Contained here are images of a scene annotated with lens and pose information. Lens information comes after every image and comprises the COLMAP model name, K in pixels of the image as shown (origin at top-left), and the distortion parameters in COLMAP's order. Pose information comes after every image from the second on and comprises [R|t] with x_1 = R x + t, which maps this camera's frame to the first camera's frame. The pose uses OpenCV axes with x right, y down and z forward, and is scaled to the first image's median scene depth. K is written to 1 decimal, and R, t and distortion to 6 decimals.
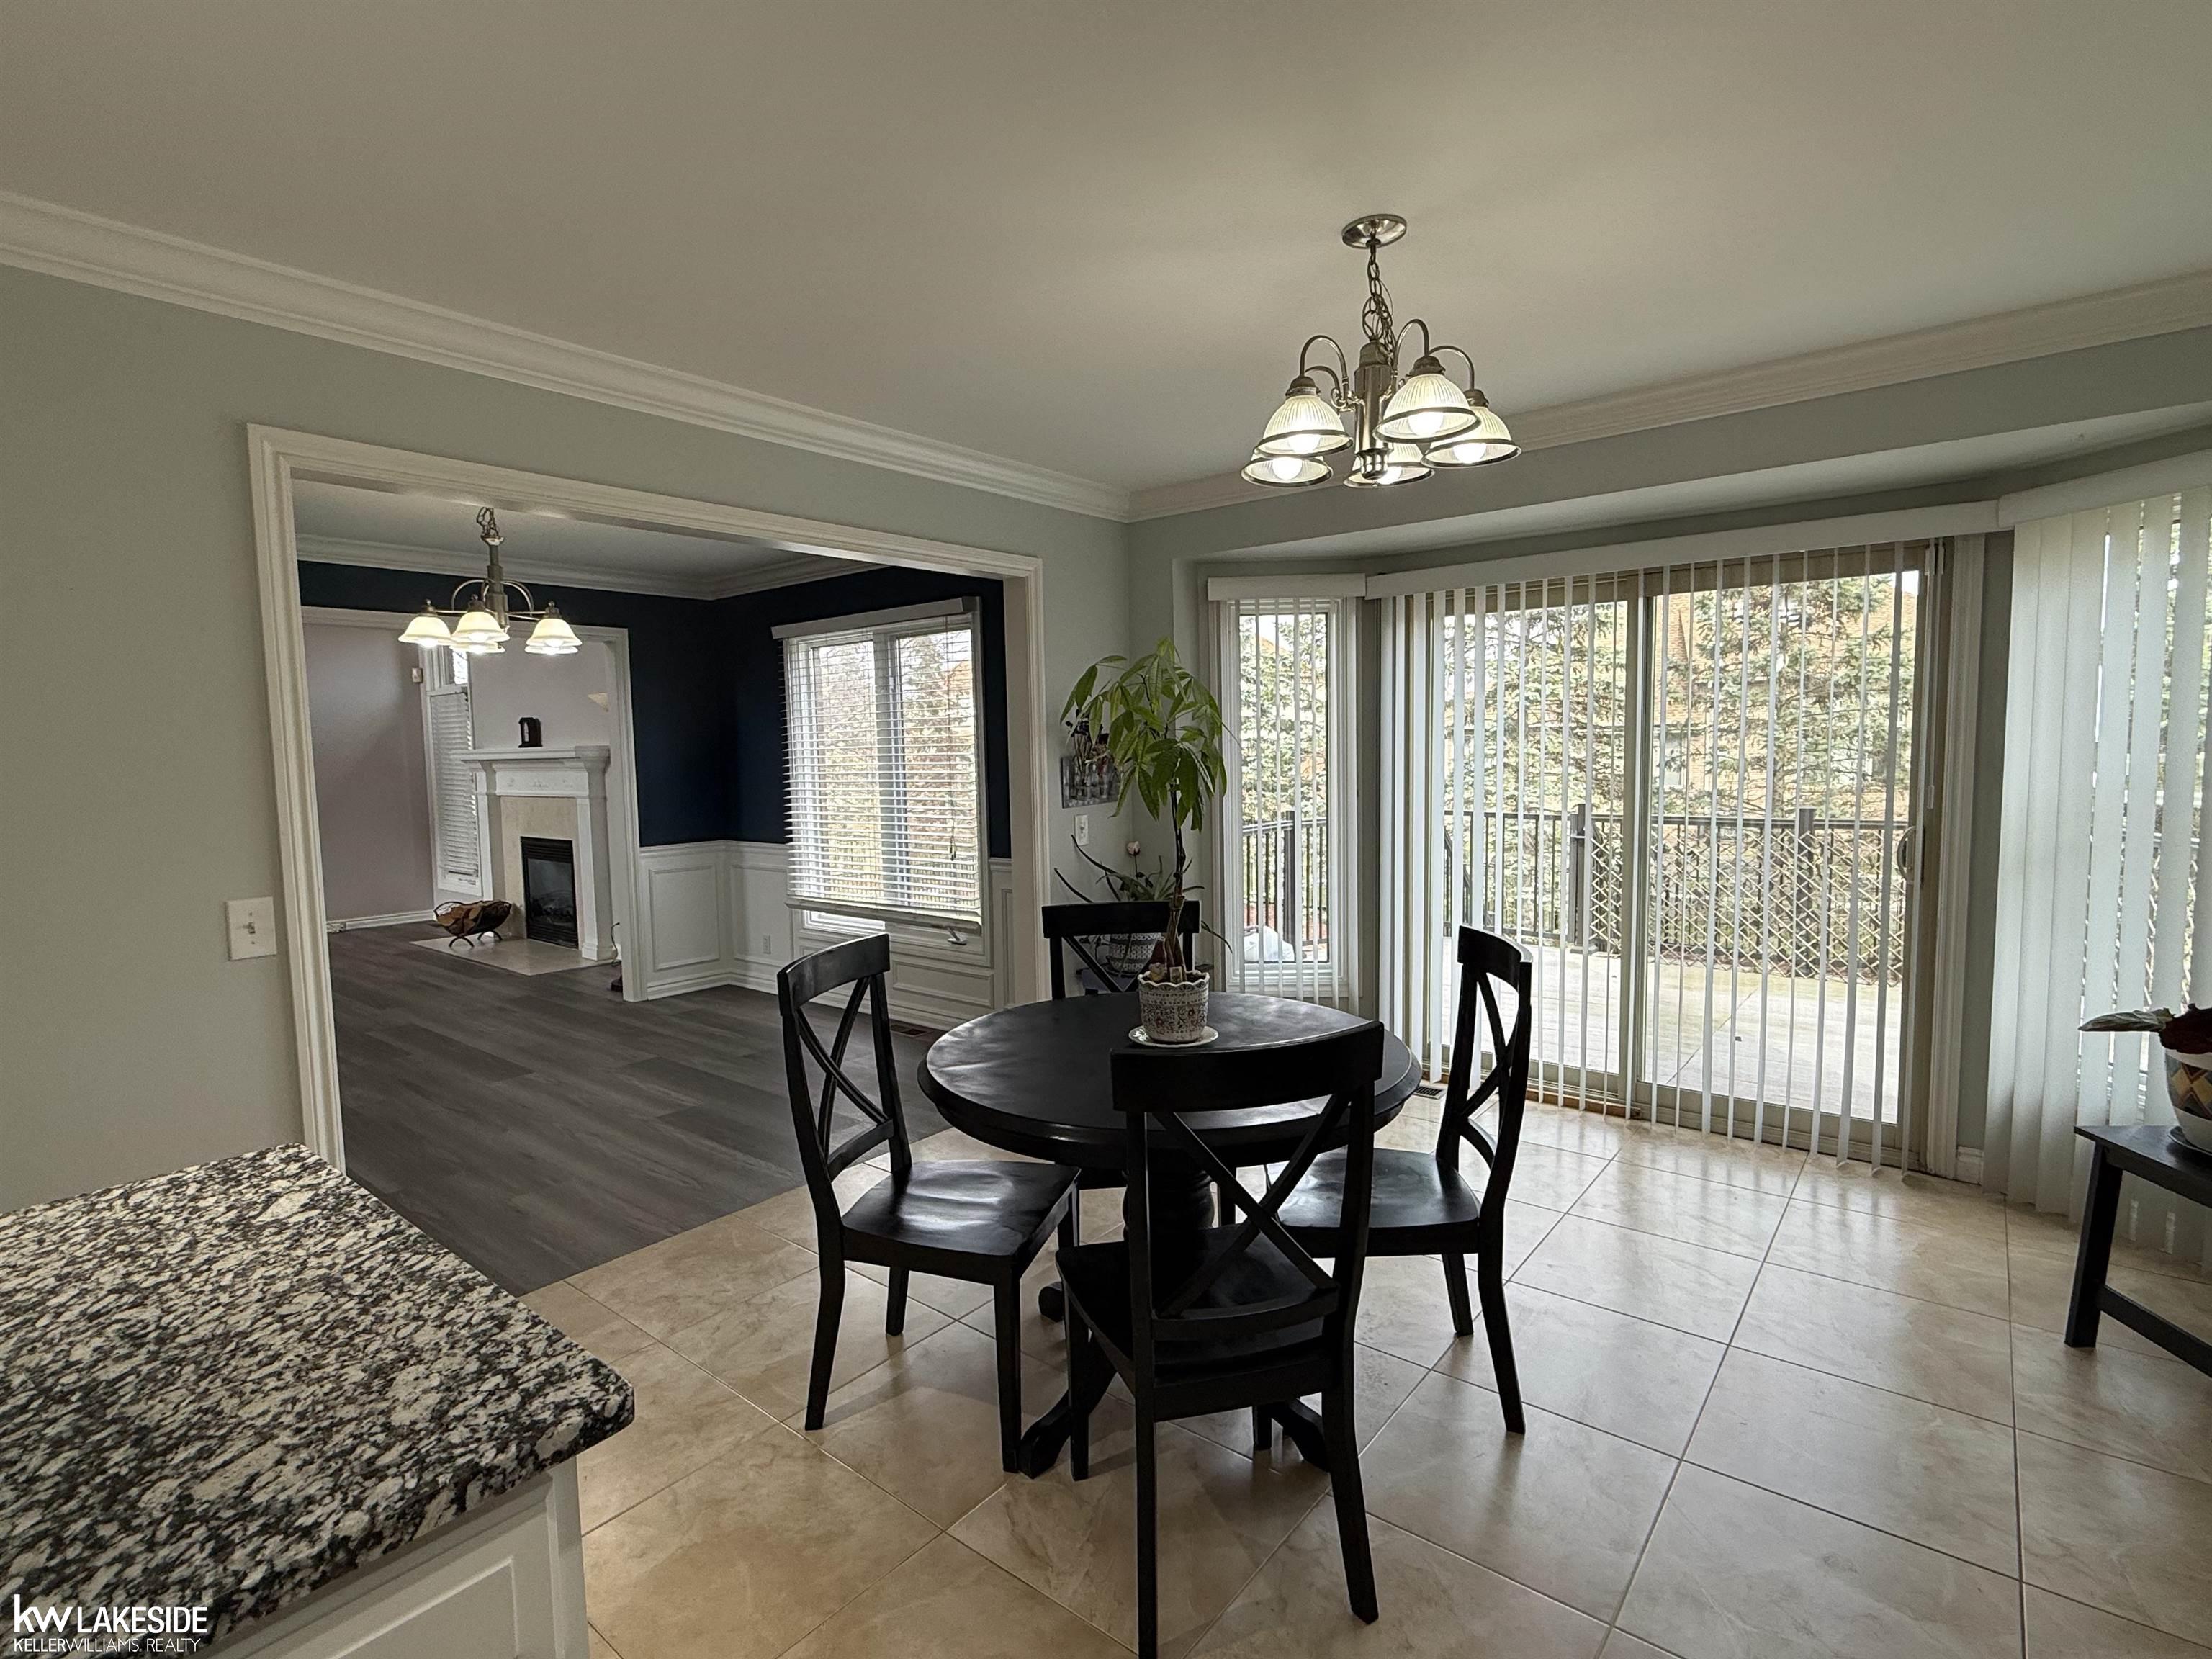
lens RADIAL K [[1086.8, 0, 1106.0], [0, 1086.8, 829.5], [0, 0, 1]] dist [0.001755, 0.002202]
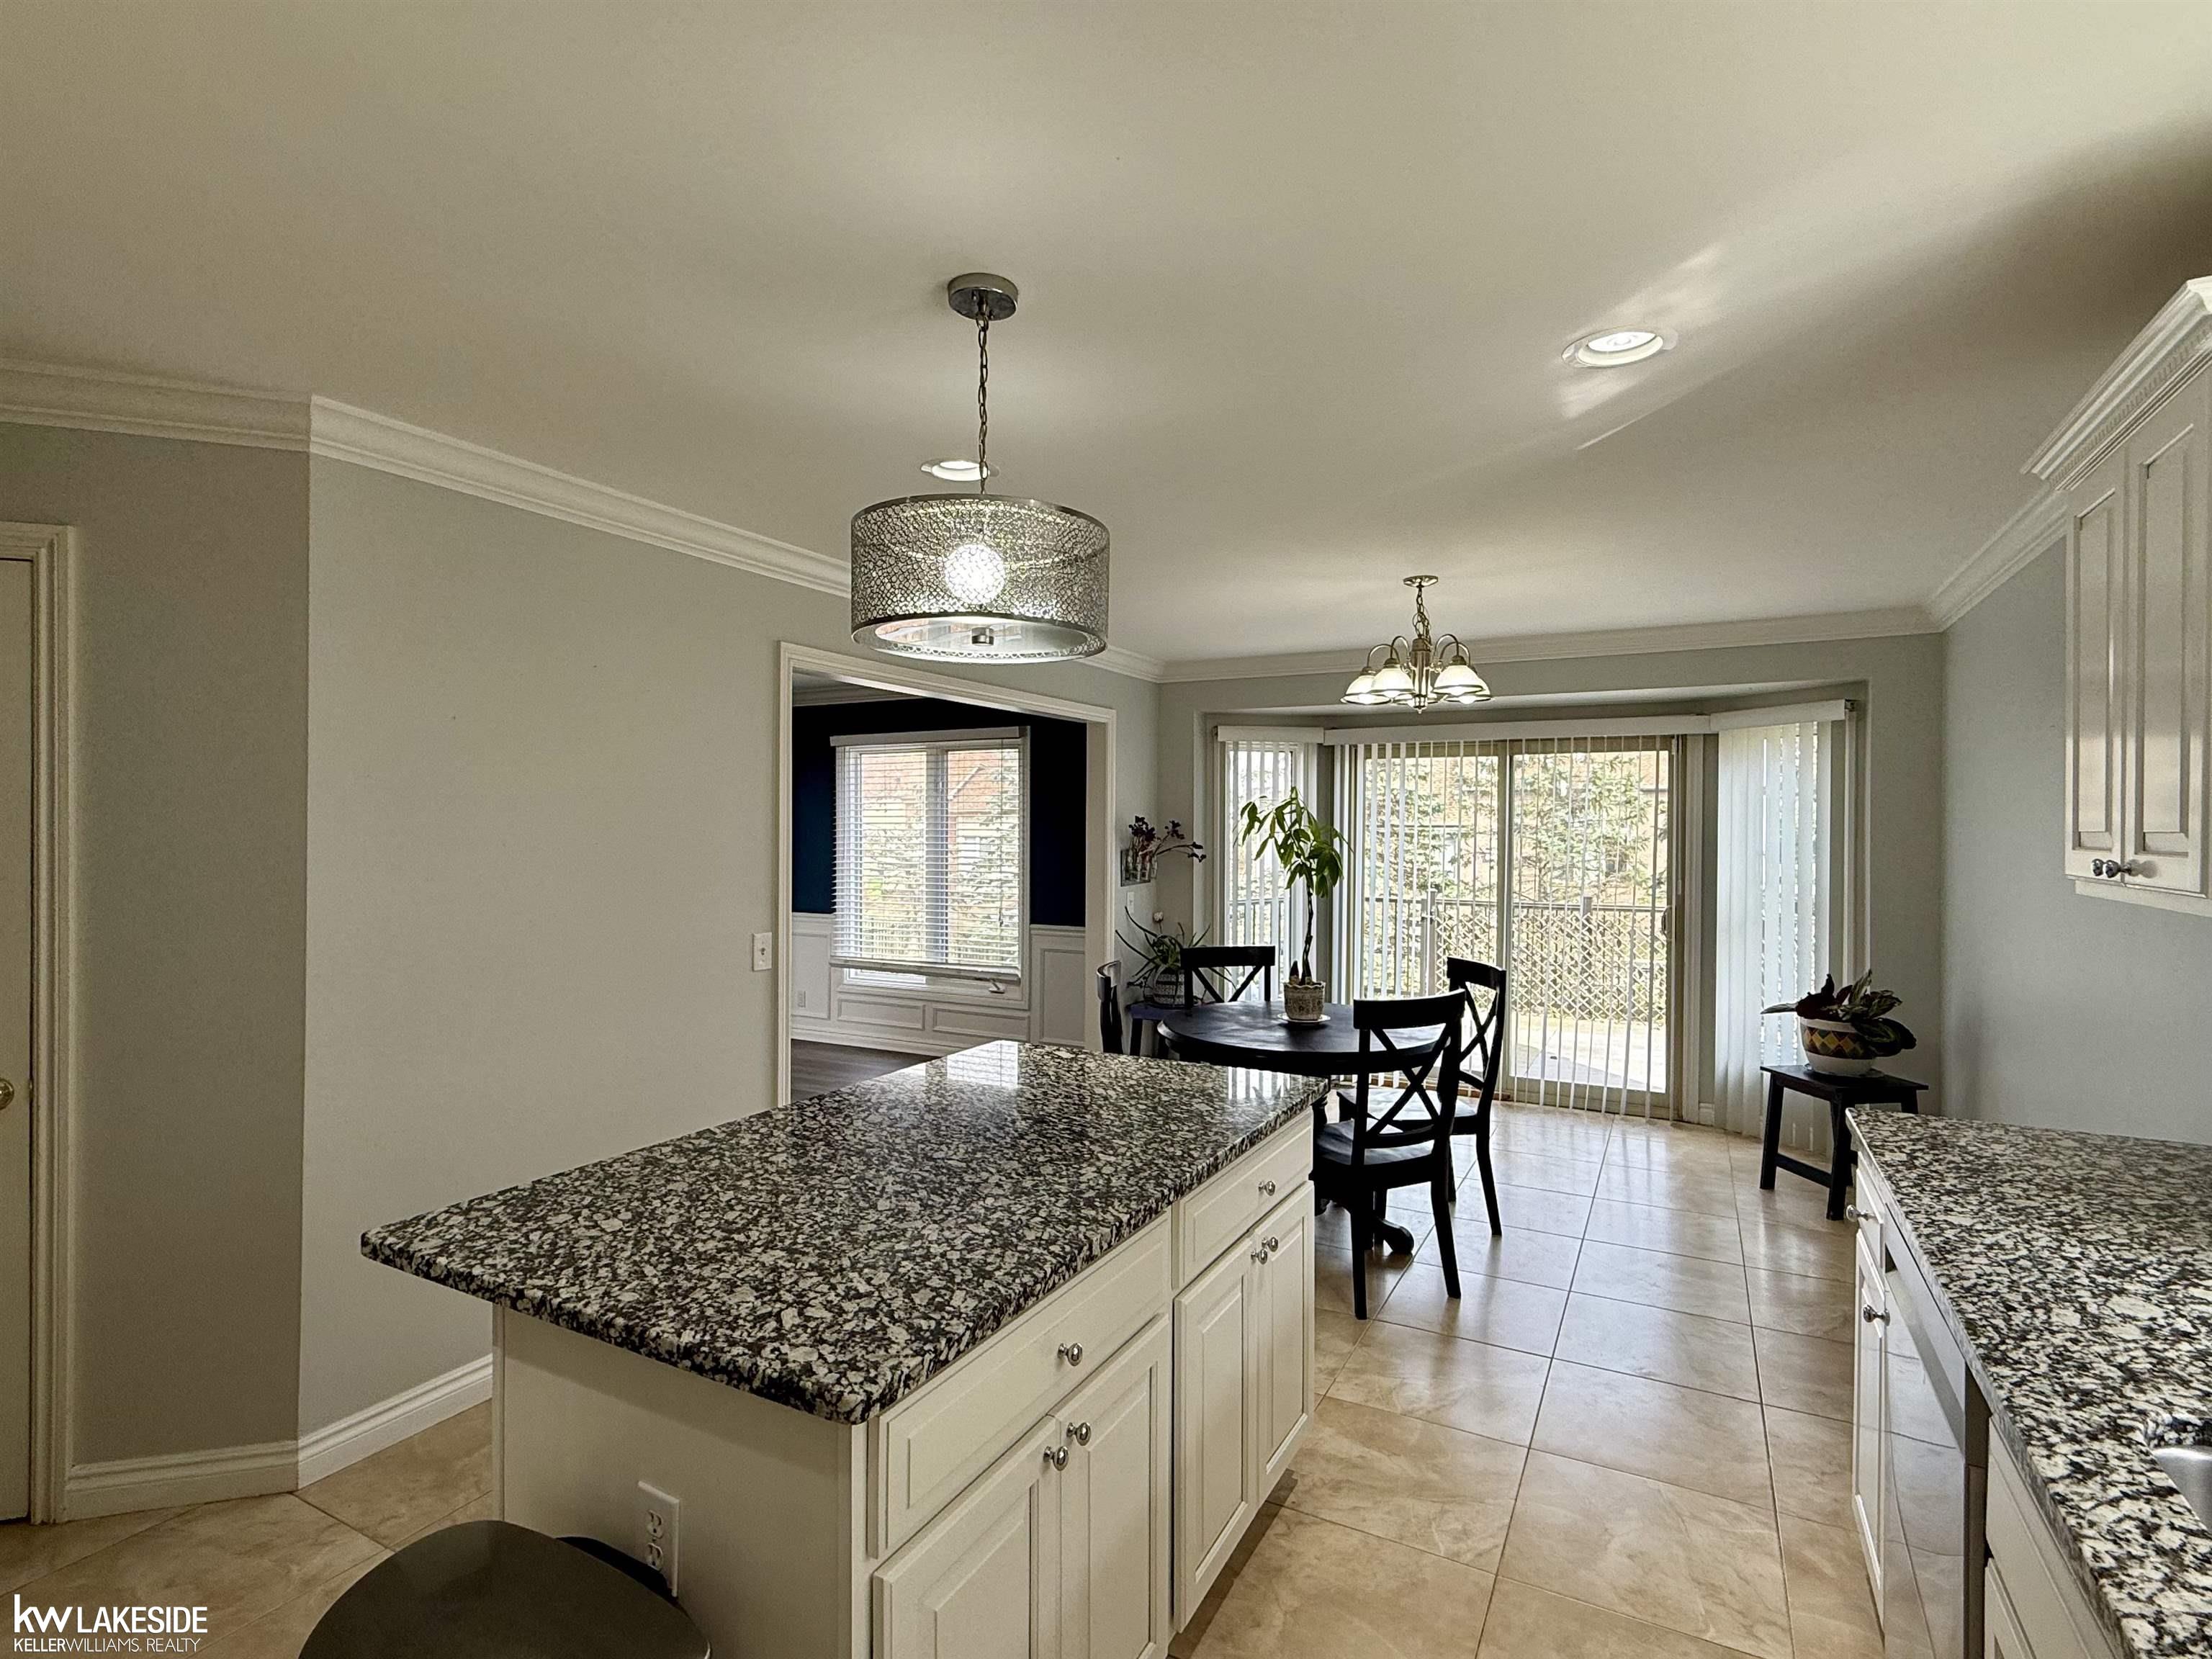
lens RADIAL K [[1086.8, 0, 1106.0], [0, 1086.8, 829.5], [0, 0, 1]] dist [0.001755, 0.002202]
pose [[0.981899, 0.026317, 0.187567, -0.312698], [-0.011556, 0.996779, -0.079356, 0.017837], [-0.189051, 0.075752, 0.979041, -0.351169]]
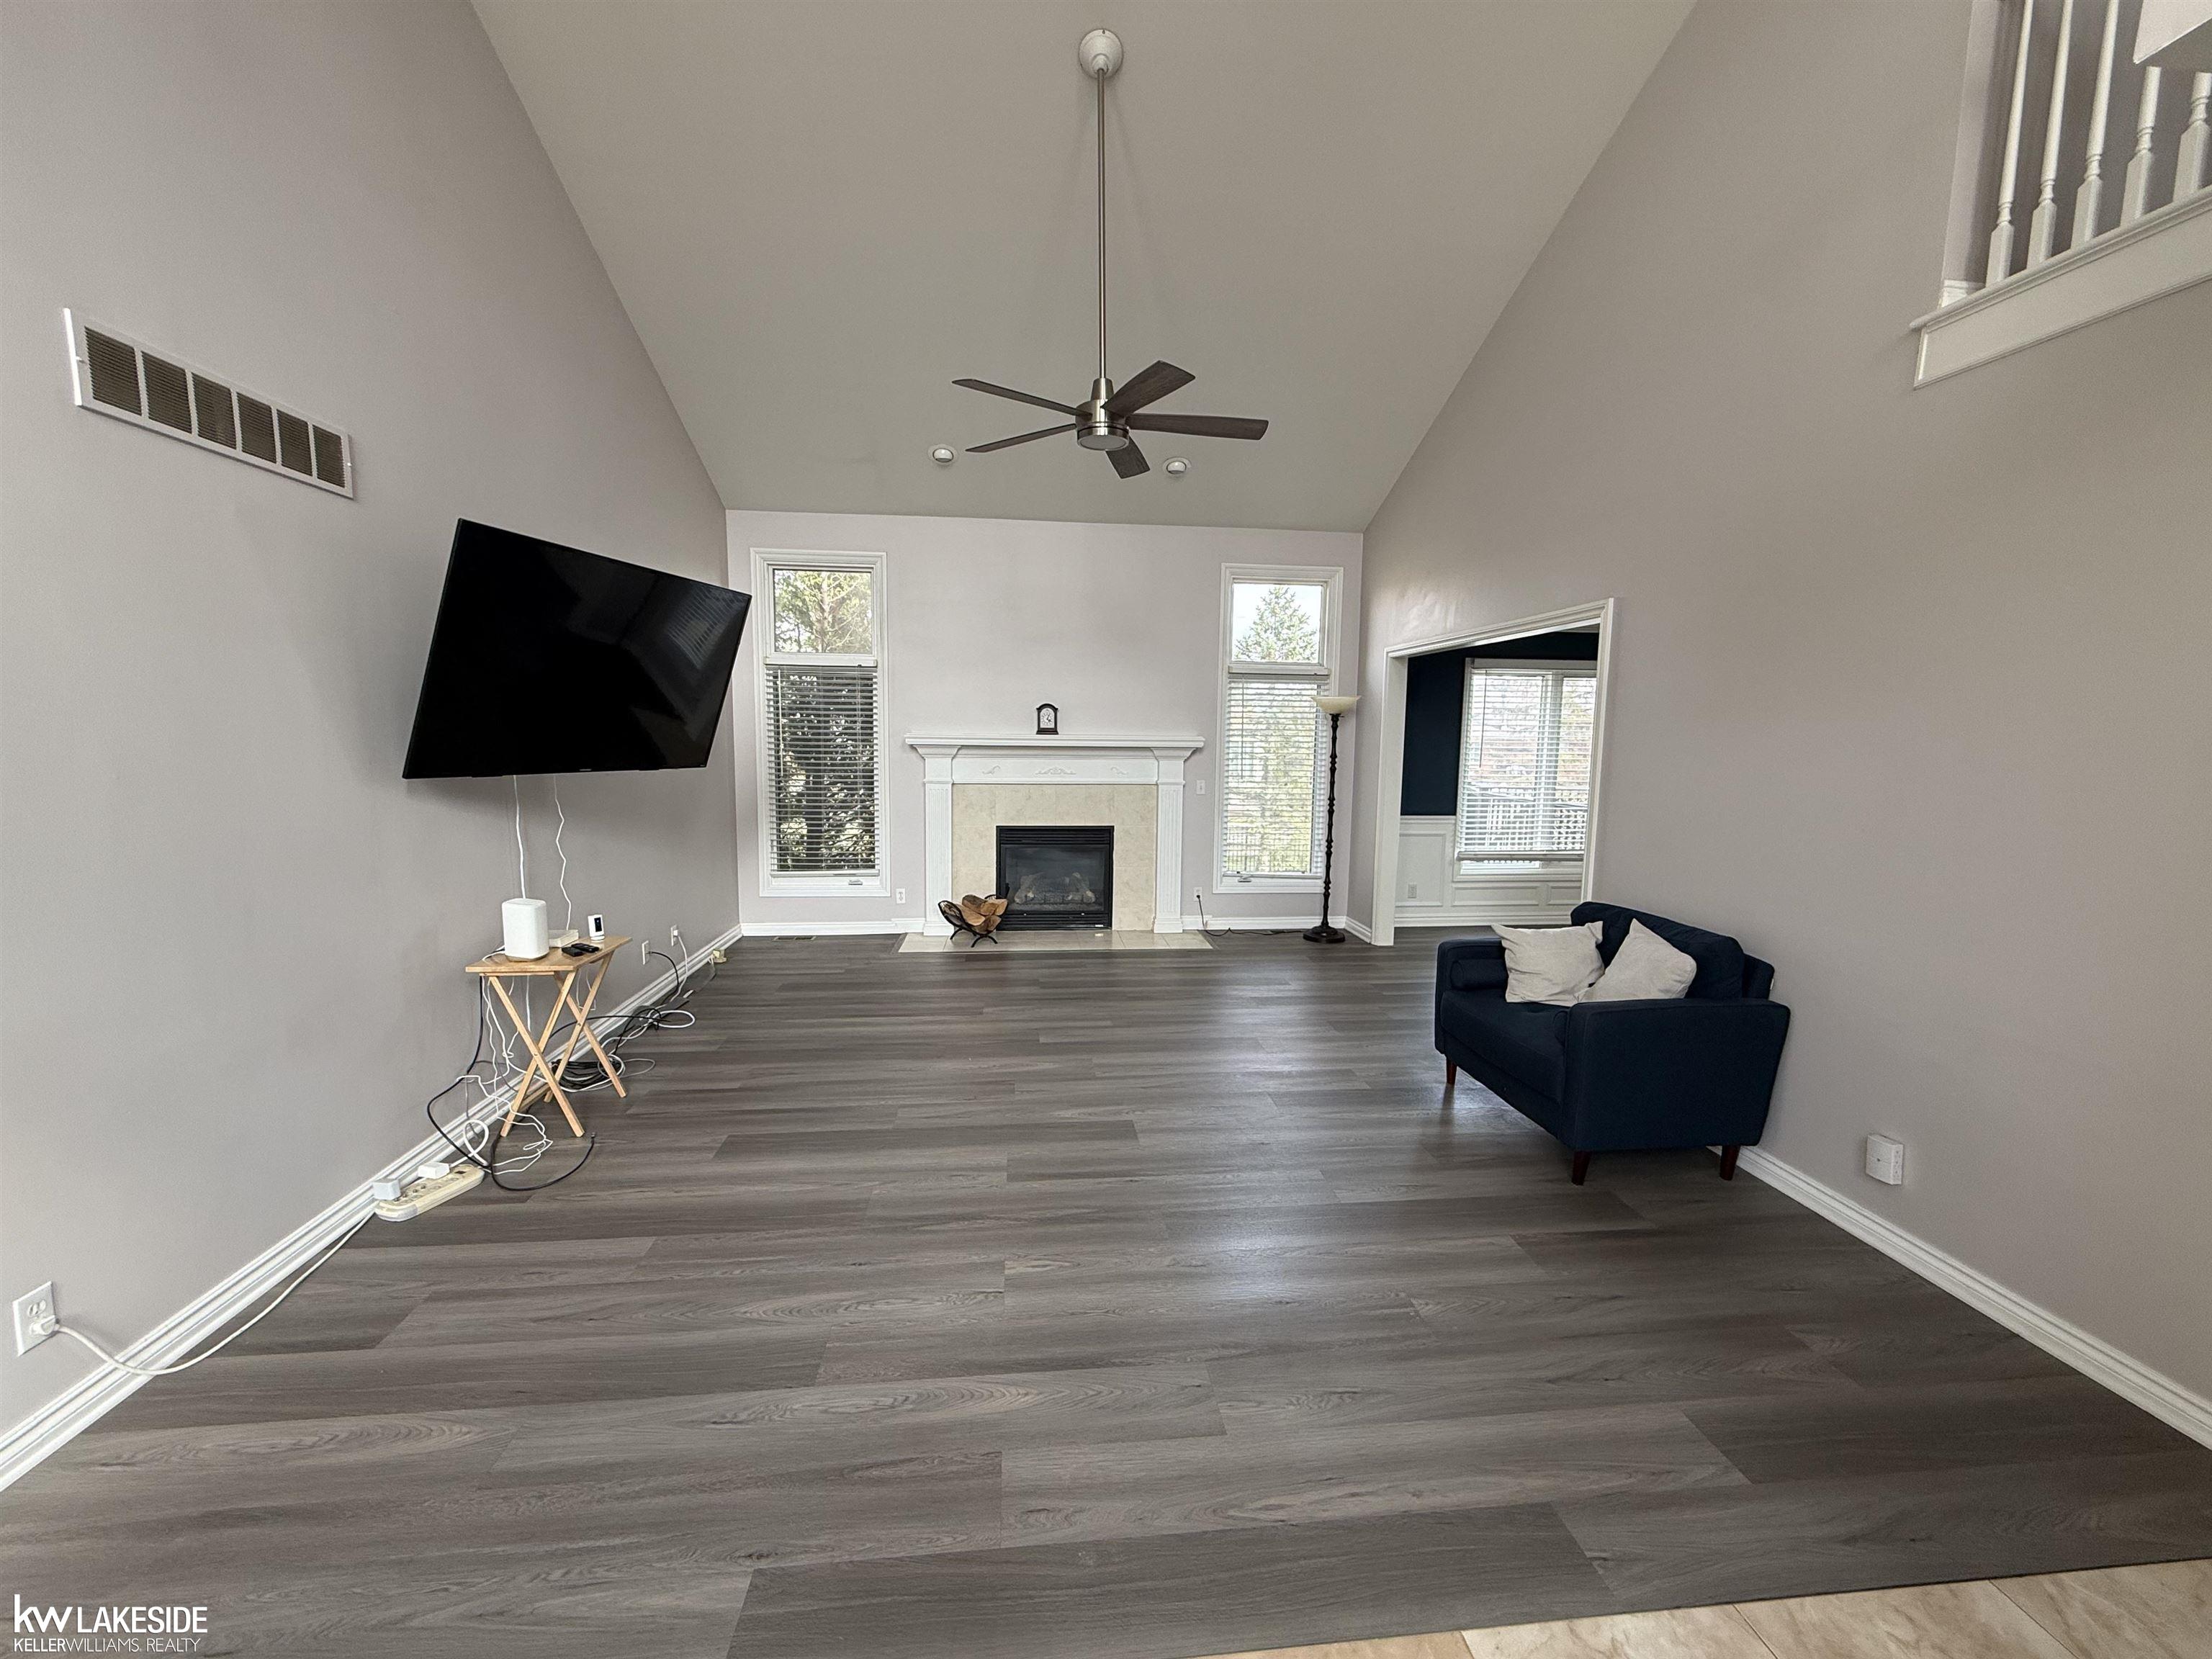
lens RADIAL K [[884.3, 0, 1112.9], [0, 884.3, 831.4], [0, 0, 1]] dist [0.001697, 0.000444]
pose [[0.703746, -0.052819, 0.708485, -1.953696], [0.031111, 0.998567, 0.043543, -0.039144], [-0.709770, -0.008601, 0.704381, 0.724147]]
